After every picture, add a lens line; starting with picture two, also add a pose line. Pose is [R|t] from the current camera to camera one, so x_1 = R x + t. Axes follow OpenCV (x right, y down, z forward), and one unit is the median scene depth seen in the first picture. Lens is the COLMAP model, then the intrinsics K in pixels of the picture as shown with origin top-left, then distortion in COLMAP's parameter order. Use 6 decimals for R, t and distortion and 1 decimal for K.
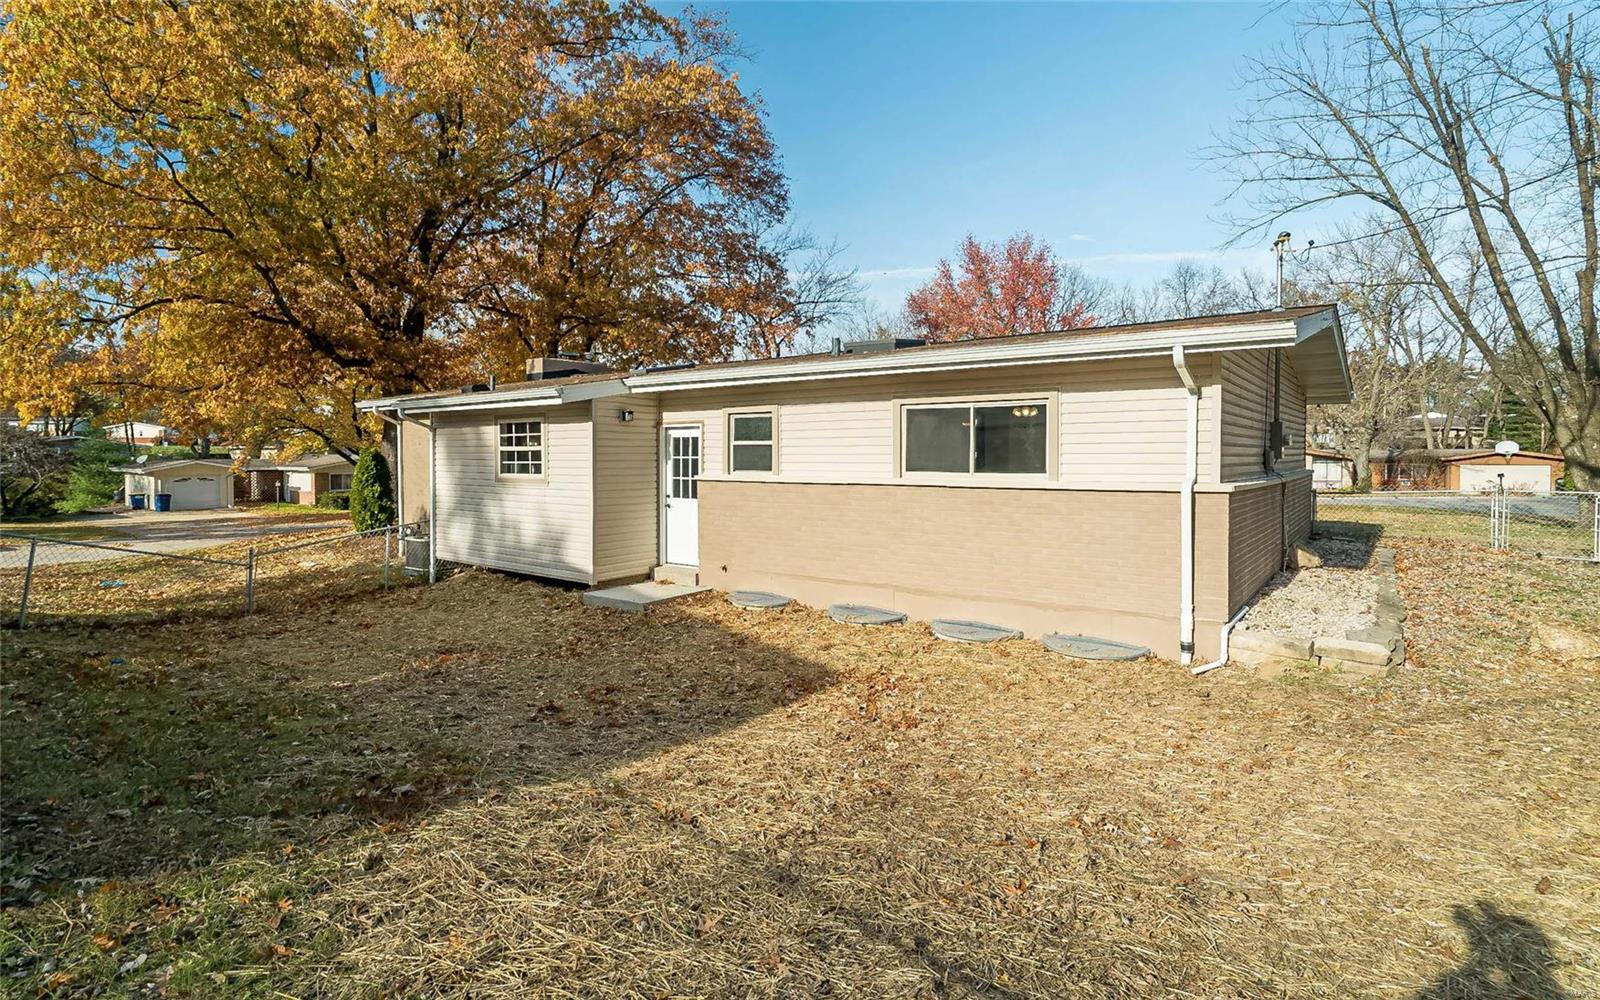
lens RADIAL K [[774.0, 0, 801.8], [0, 774.0, 462.8], [0, 0, 1]] dist [-0.001147, -0.000234]
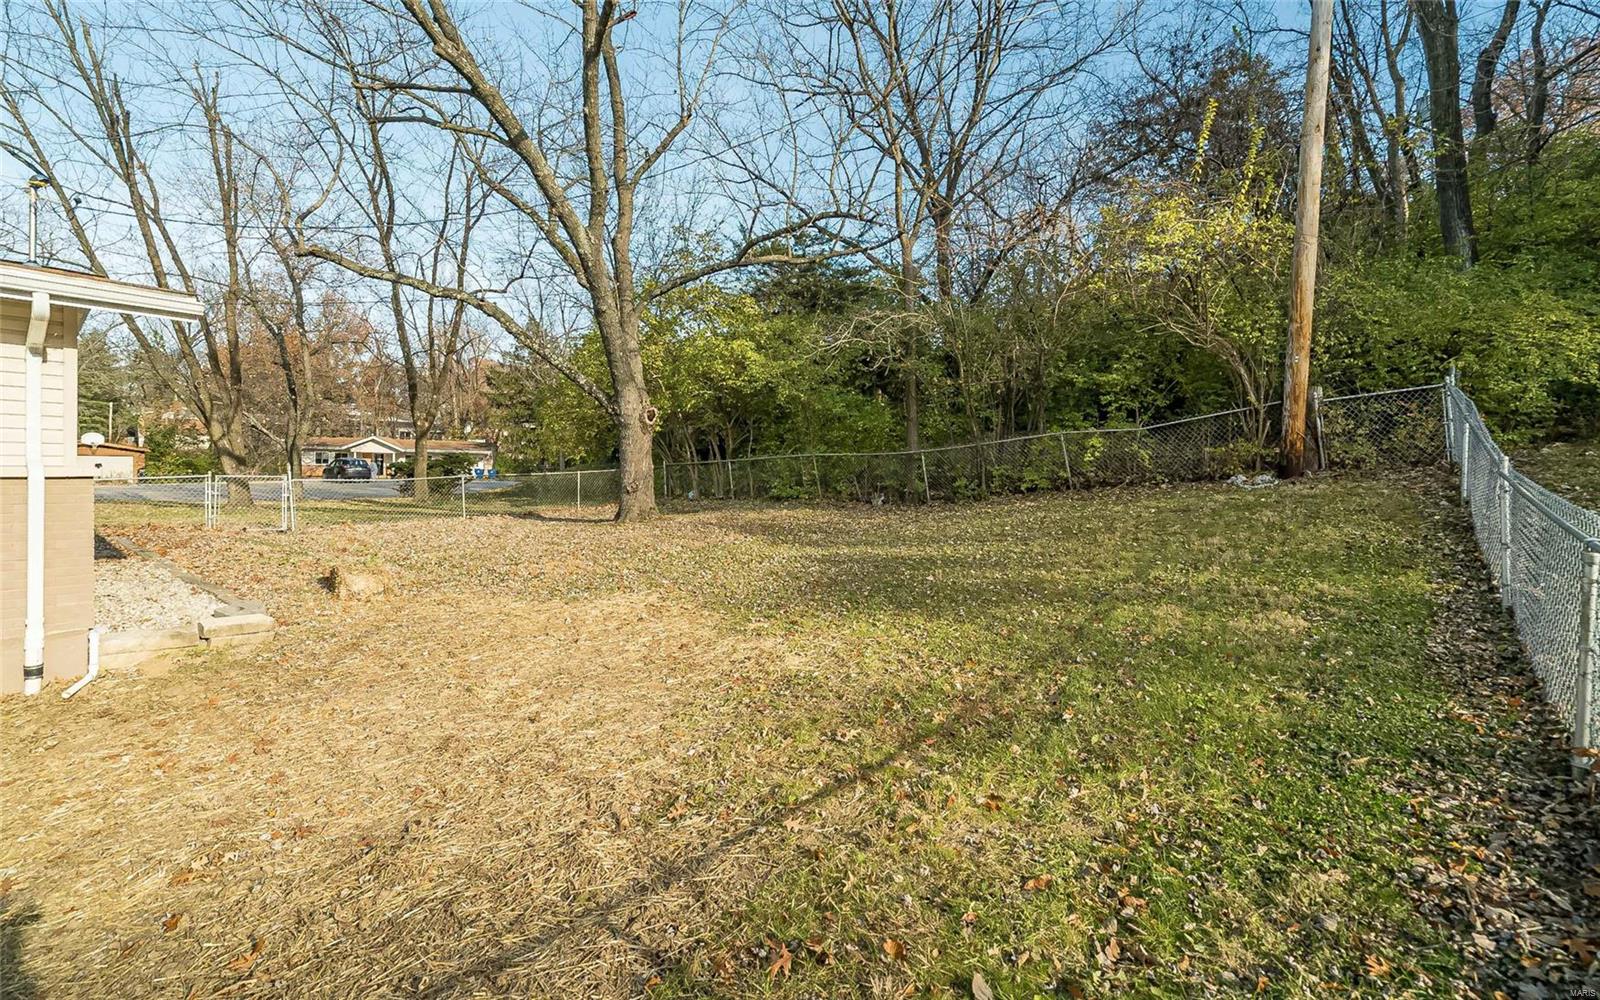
lens RADIAL K [[715.2, 0, 802.7], [0, 715.2, 465.9], [0, 0, 1]] dist [-0.002210, -0.000301]
pose [[0.045373, -0.000875, 0.998970, -0.194343], [-0.016058, 0.999870, 0.001605, 0.012124], [-0.998841, -0.016114, 0.045353, 0.173244]]
